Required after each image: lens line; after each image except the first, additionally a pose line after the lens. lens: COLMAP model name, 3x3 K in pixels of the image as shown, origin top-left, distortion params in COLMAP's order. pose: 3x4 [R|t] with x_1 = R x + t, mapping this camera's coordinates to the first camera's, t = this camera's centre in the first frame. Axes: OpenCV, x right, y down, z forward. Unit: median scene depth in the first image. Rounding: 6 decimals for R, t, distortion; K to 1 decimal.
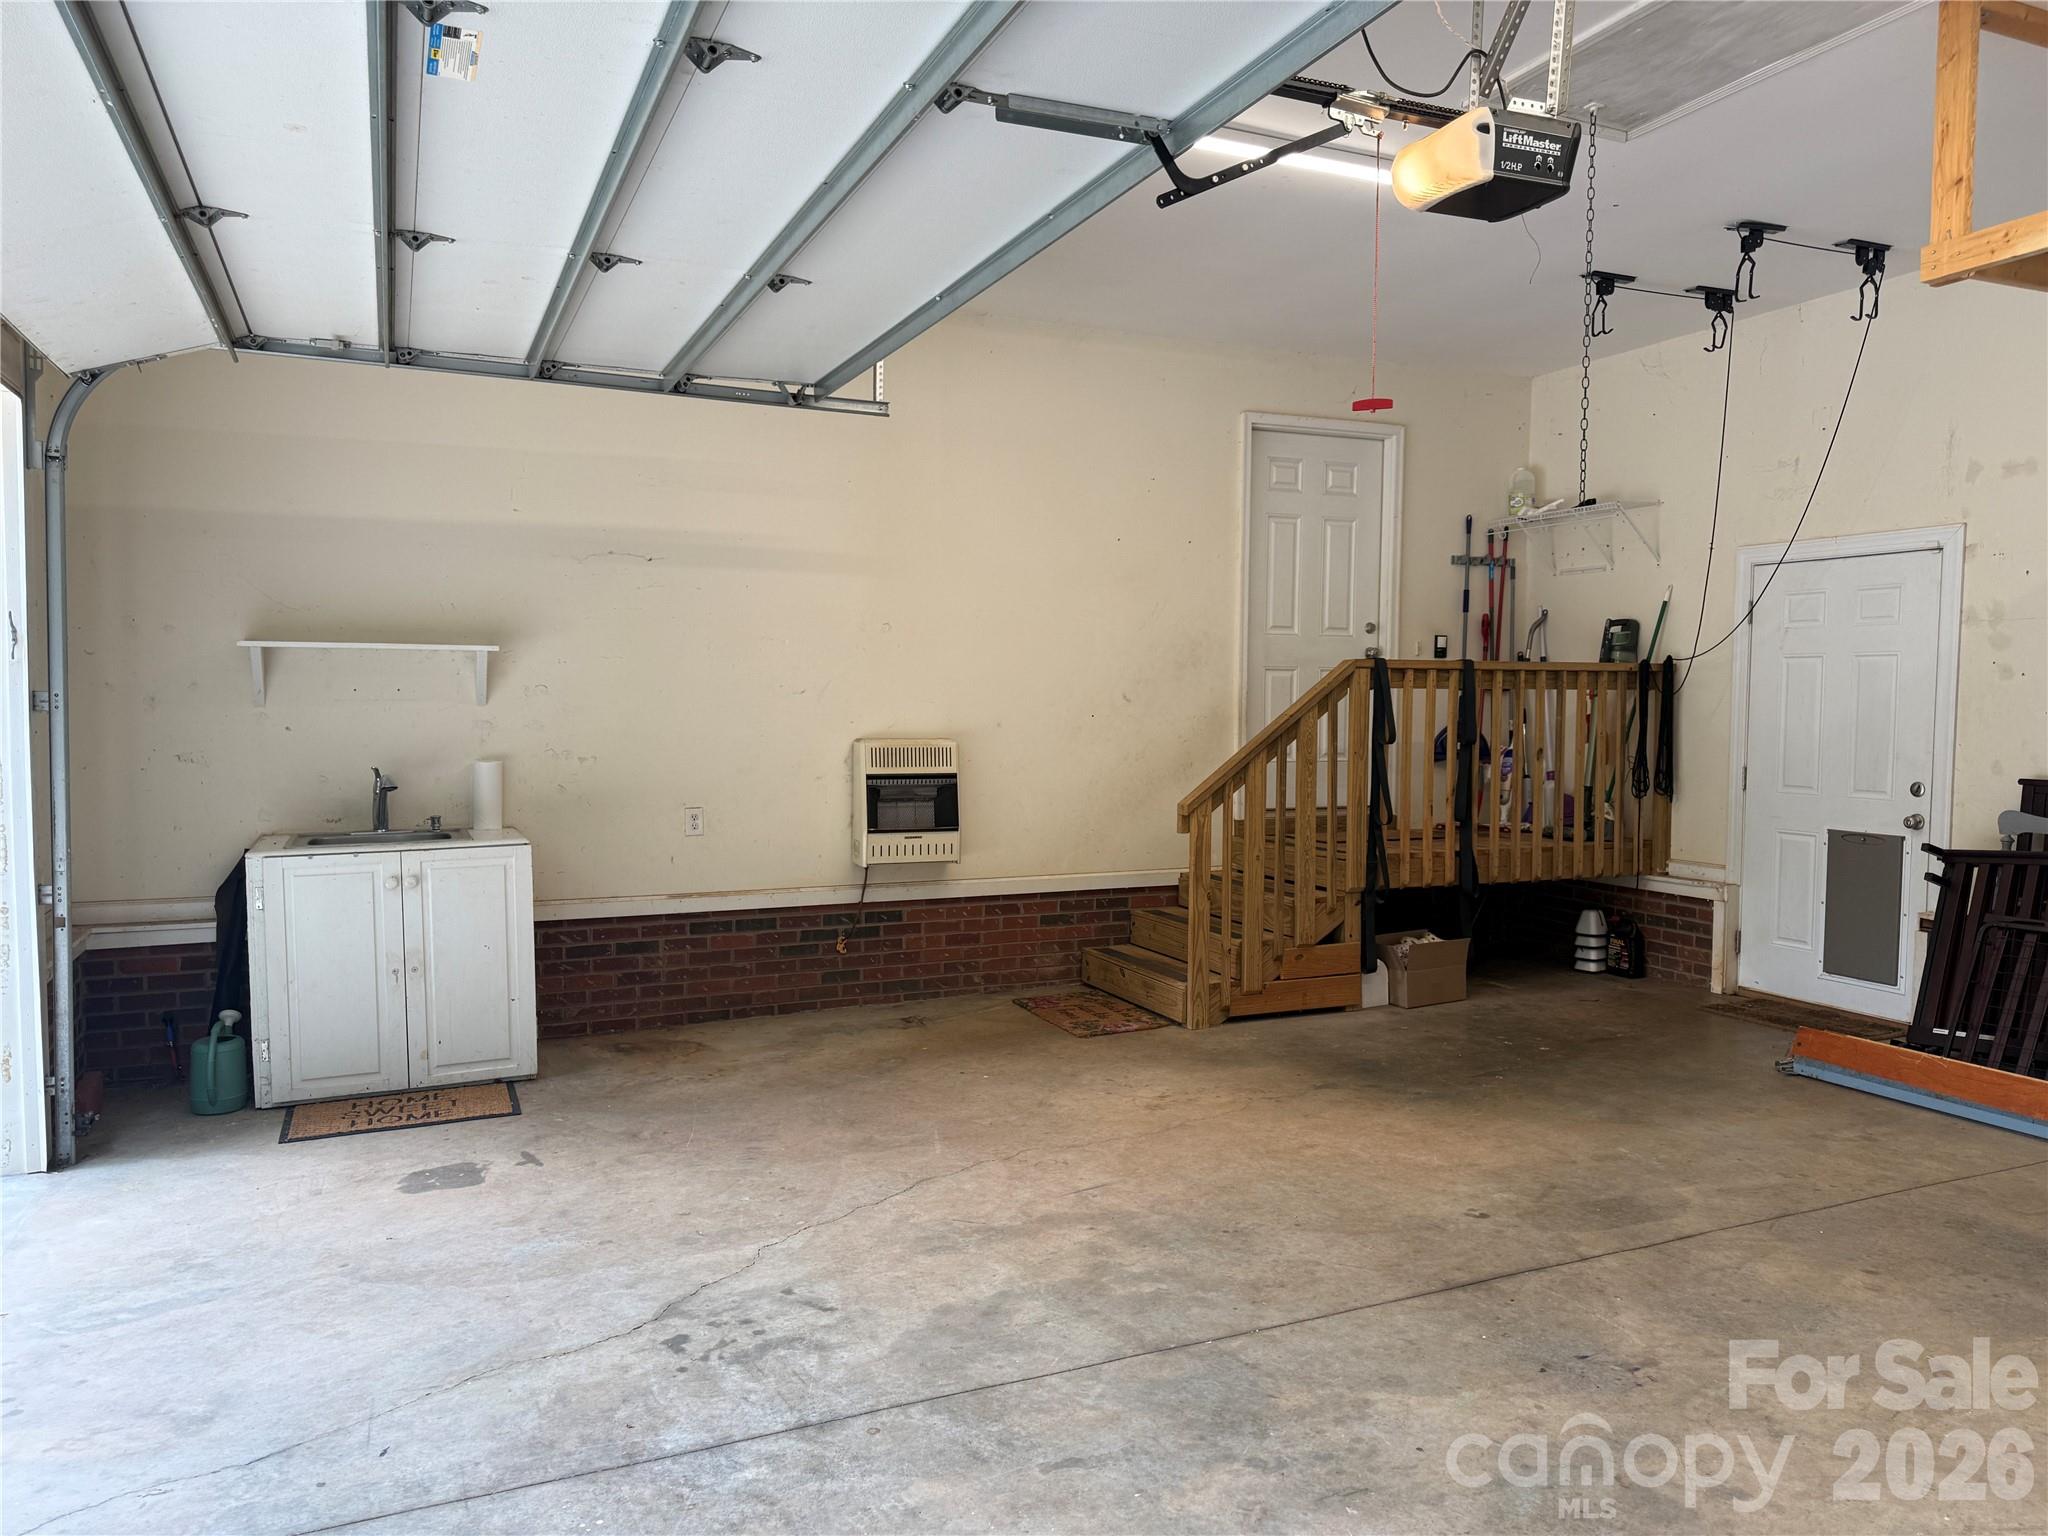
lens RADIAL K [[1434.9, 0, 1024.0], [0, 1434.9, 768.0], [0, 0, 1]] dist [0.183685, -0.242134]
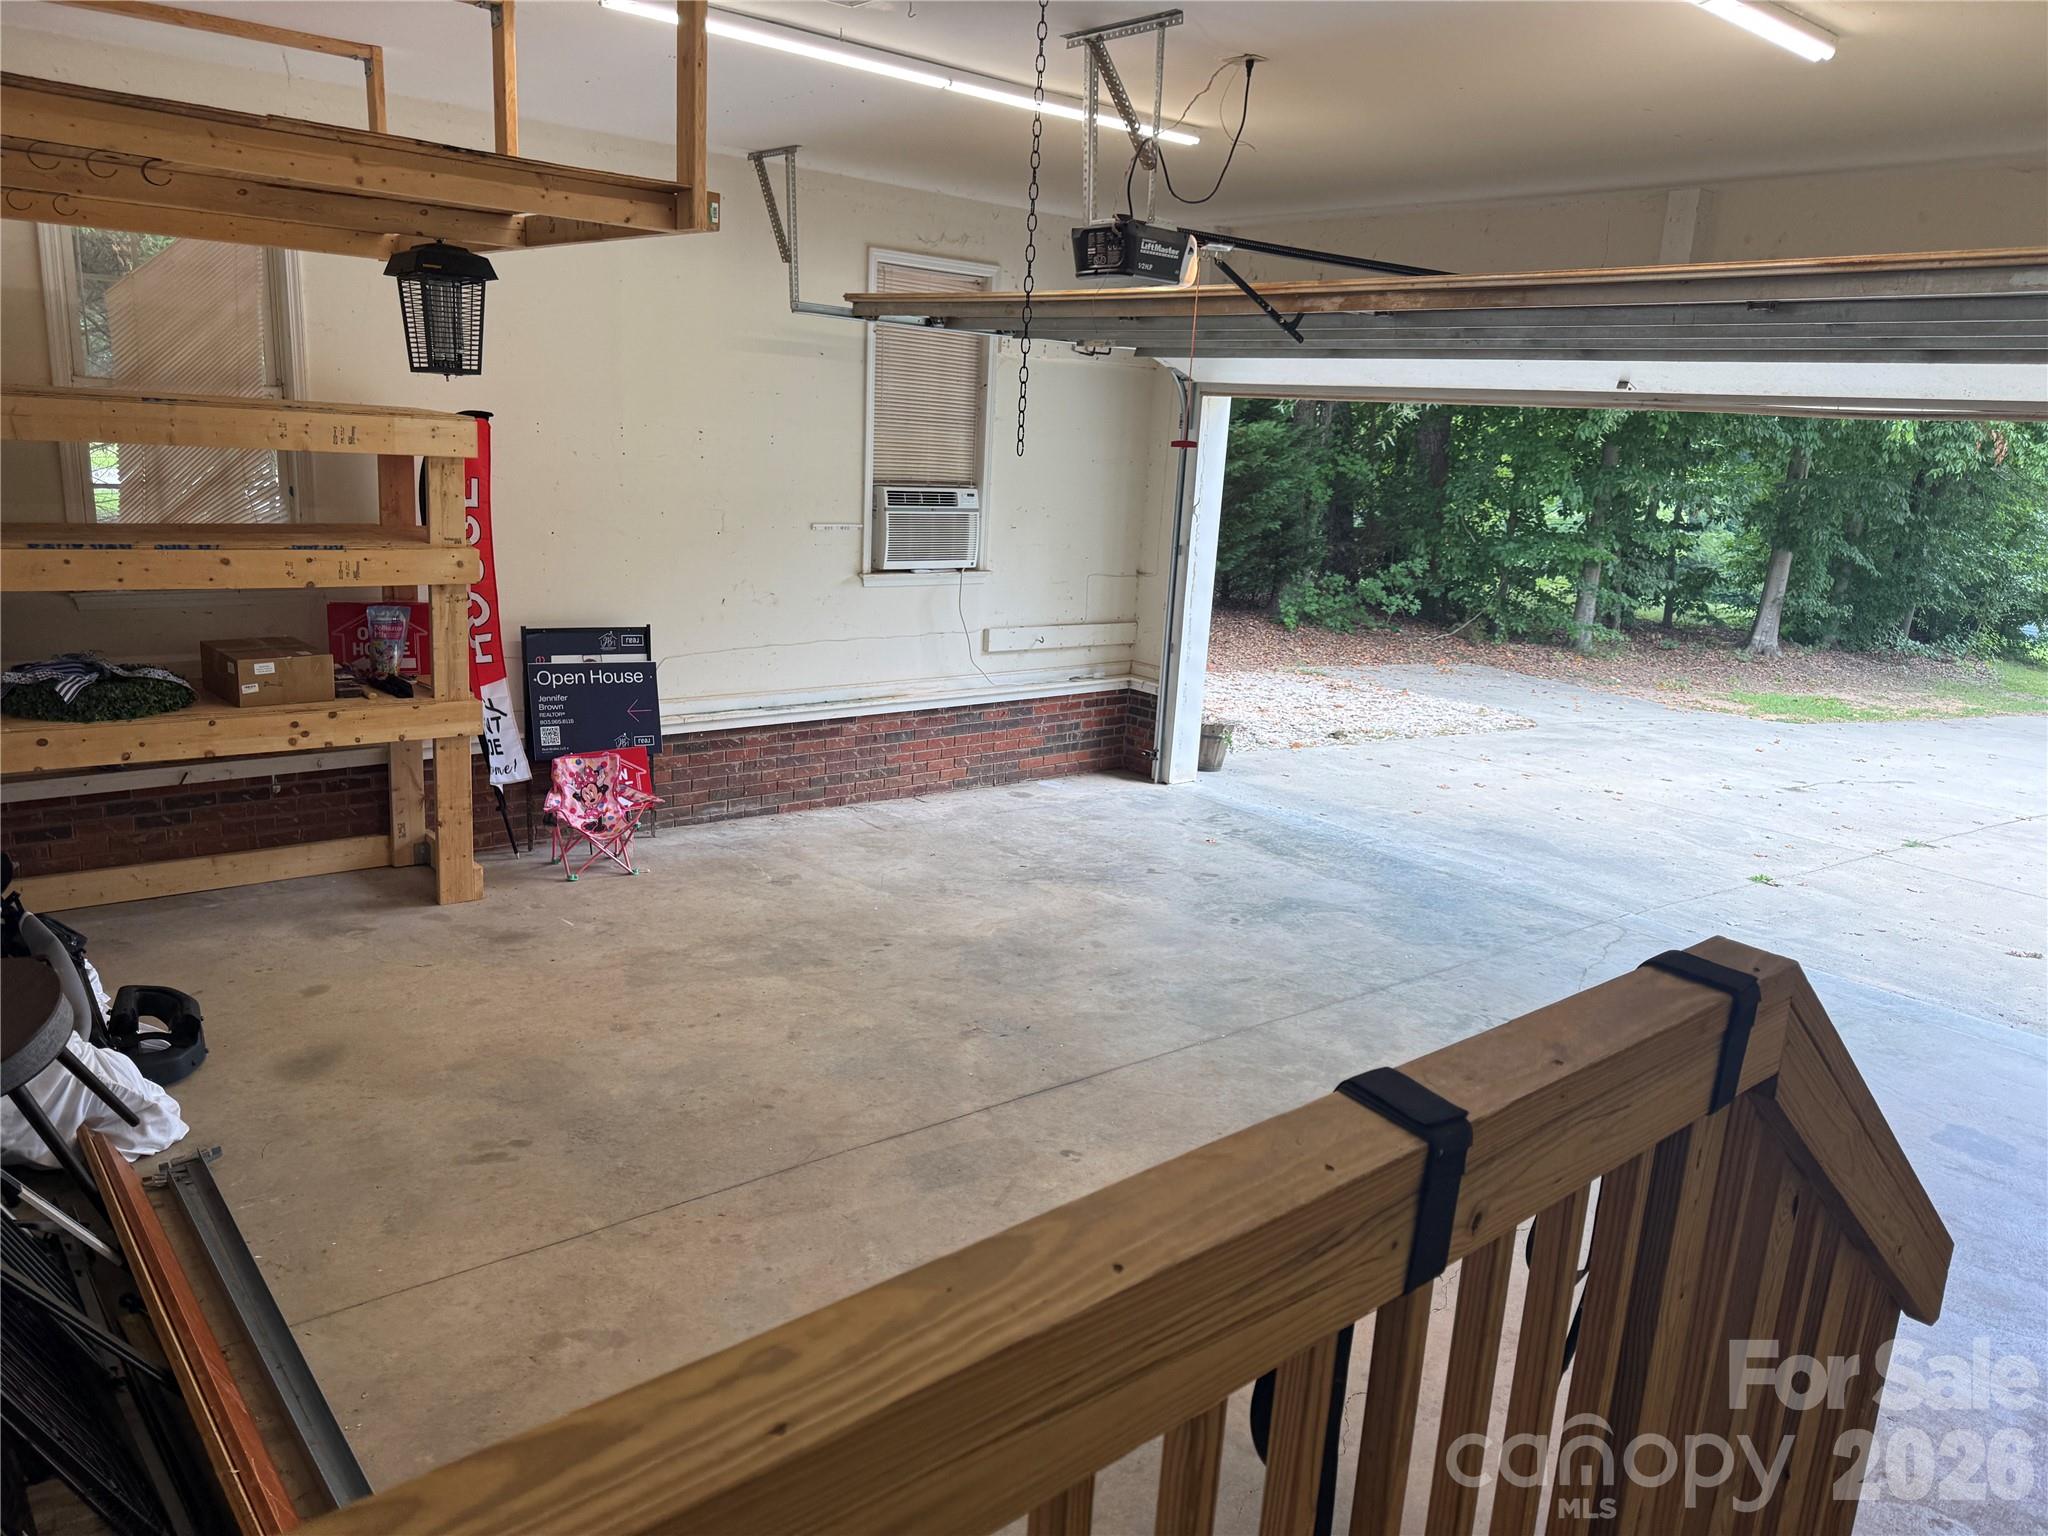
lens RADIAL K [[1441.8, 0, 1024.0], [0, 1441.8, 768.0], [0, 0, 1]] dist [0.060620, -0.080033]
pose [[-0.955806, 0.006965, -0.293915, 0.401625], [-0.078677, 0.957197, 0.278540, -0.157628], [0.283274, 0.289355, -0.914347, 1.161597]]
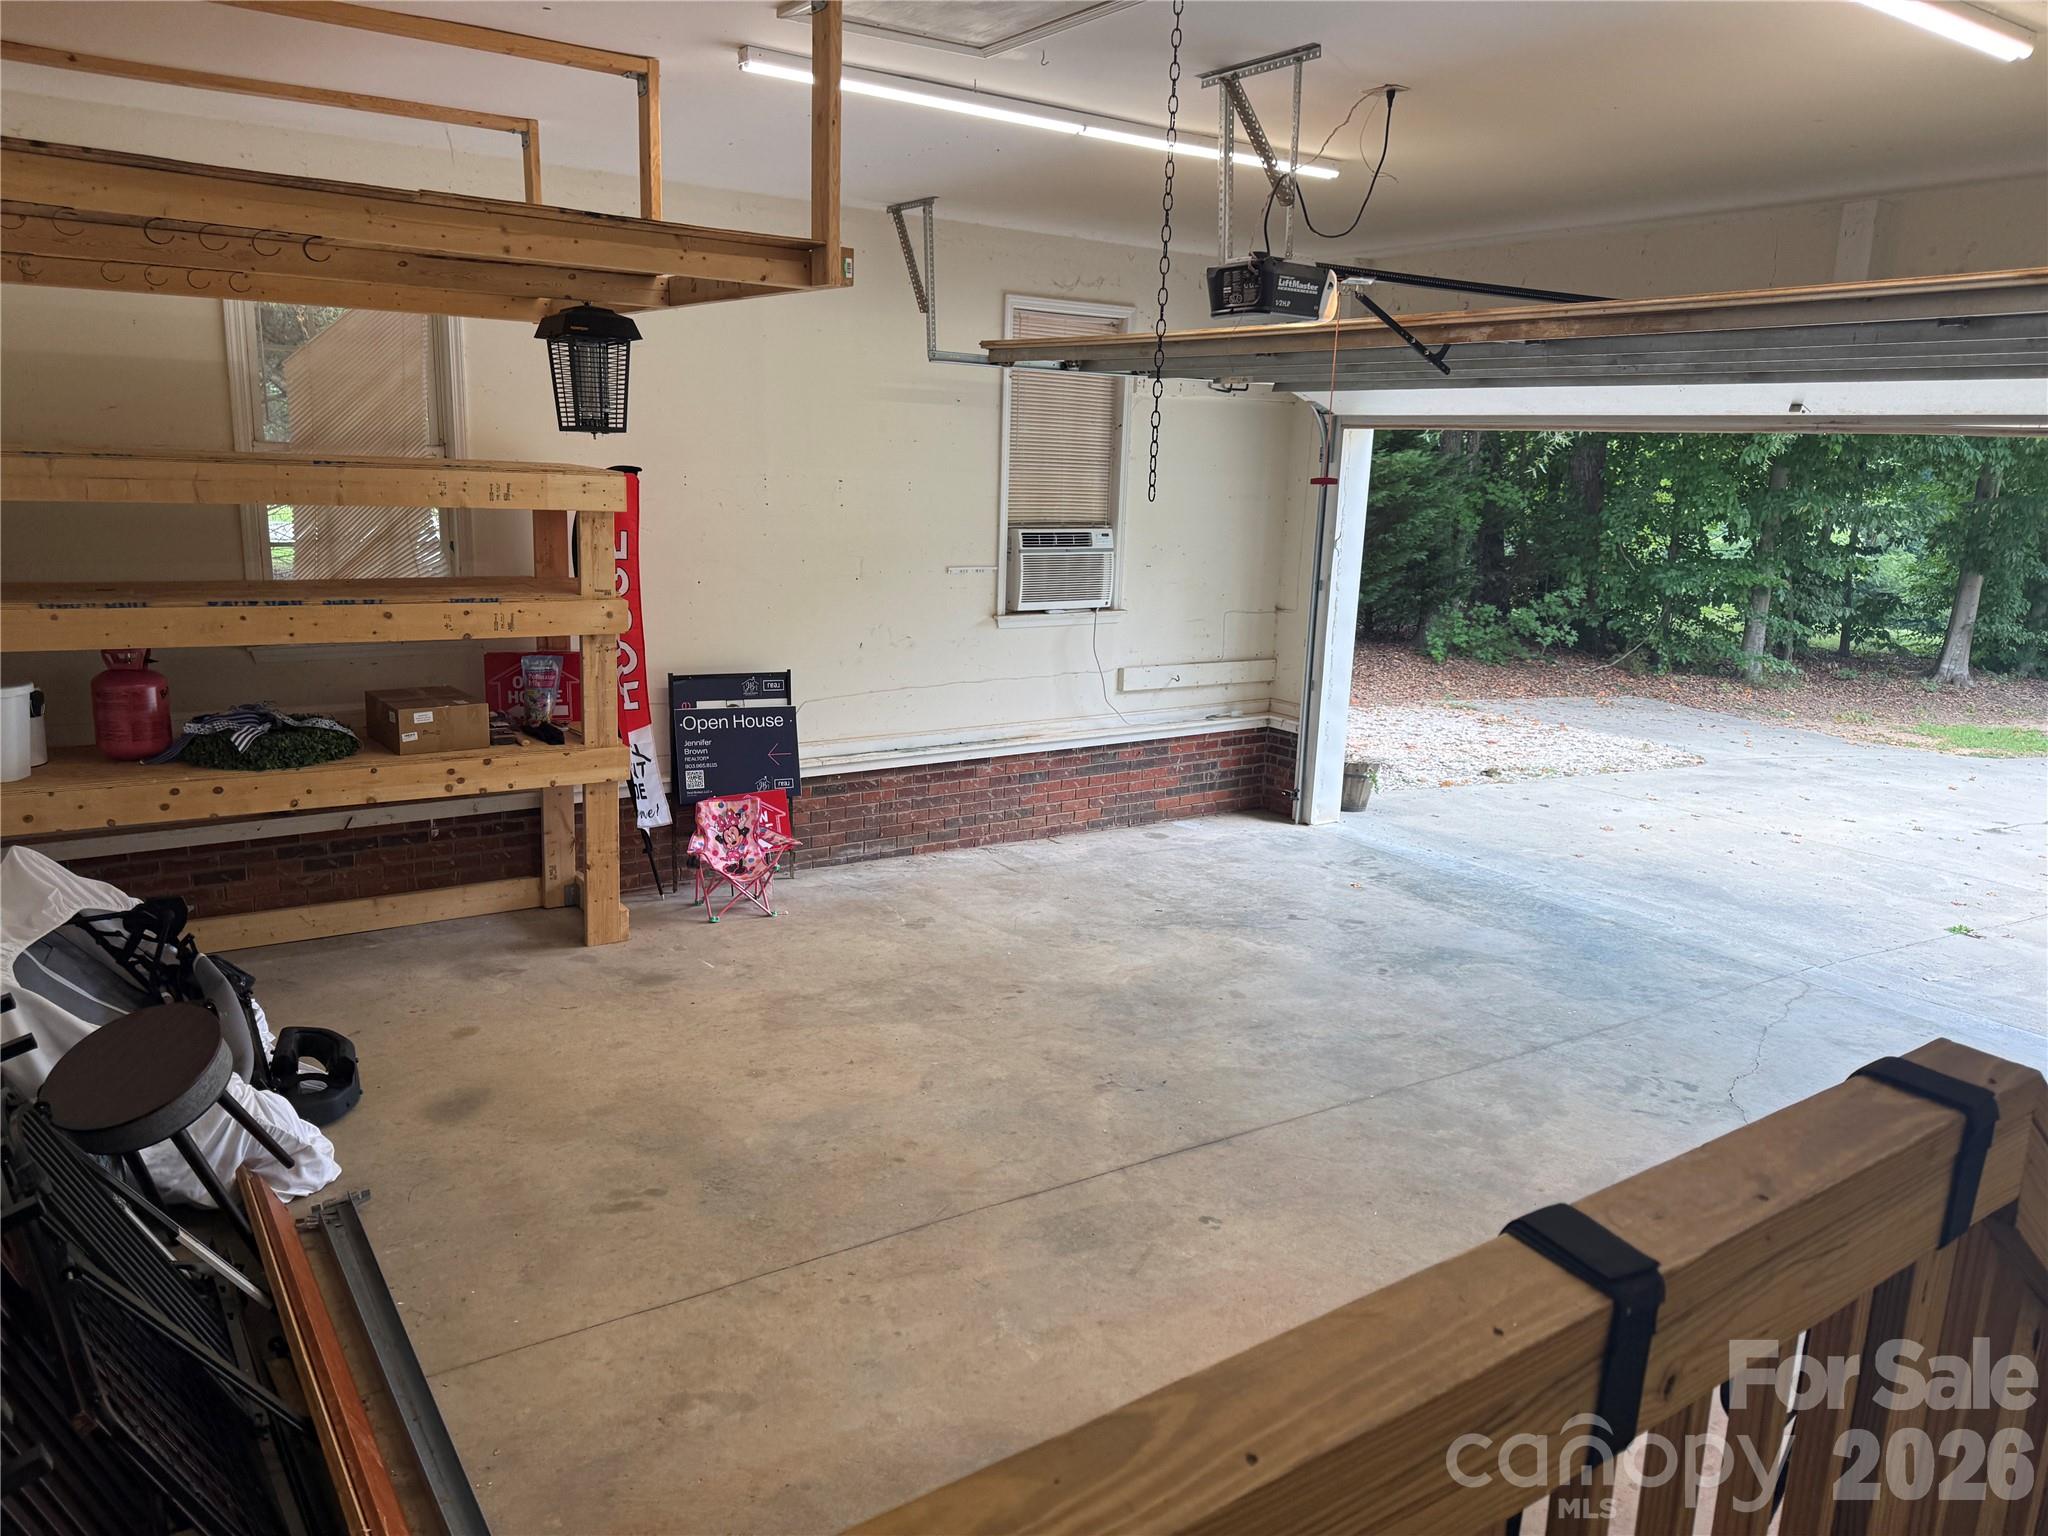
lens RADIAL K [[1439.5, 0, 1018.9], [0, 1439.5, 752.8], [0, 0, 1]] dist [0.055177, -0.068526]
pose [[-0.980549, 0.000727, -0.196271, 0.394638], [-0.049793, 0.966357, 0.252339, -0.159997], [0.189851, 0.257203, -0.947525, 1.146344]]
